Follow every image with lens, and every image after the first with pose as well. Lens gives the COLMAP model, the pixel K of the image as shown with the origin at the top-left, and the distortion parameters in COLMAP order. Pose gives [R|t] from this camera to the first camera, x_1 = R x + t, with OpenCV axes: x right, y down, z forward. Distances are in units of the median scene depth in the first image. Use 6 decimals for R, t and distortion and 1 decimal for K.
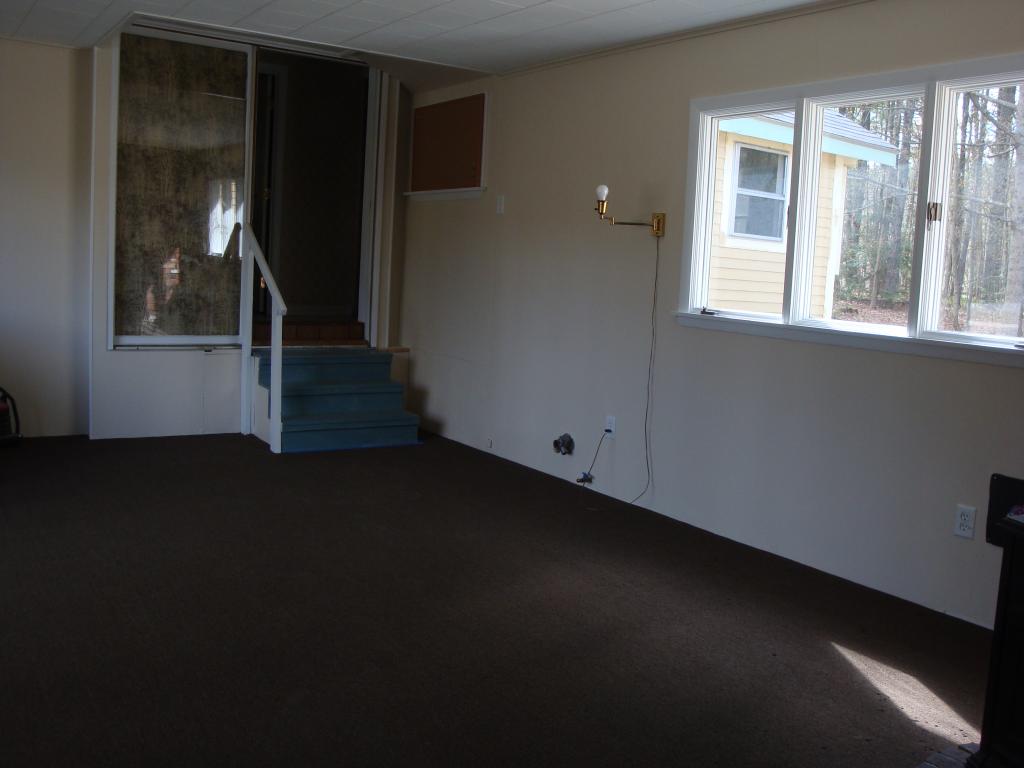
lens RADIAL K [[920.4, 0, 512.7], [0, 920.4, 368.3], [0, 0, 1]] dist [-0.162442, 0.151880]
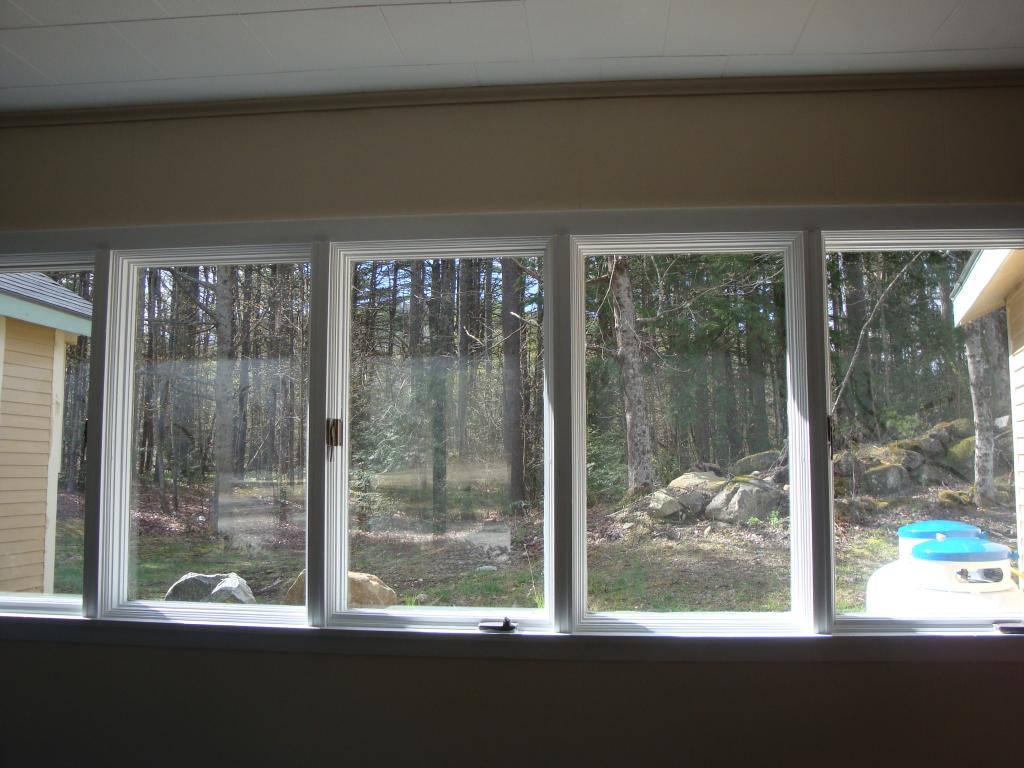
lens RADIAL K [[920.4, 0, 512.7], [0, 920.4, 368.3], [0, 0, 1]] dist [-0.162442, 0.151880]
pose [[0.640472, 0.024914, 0.767577, 0.028421], [0.115982, 0.984872, -0.128743, -0.103643], [-0.759173, 0.171482, 0.627894, 0.400880]]
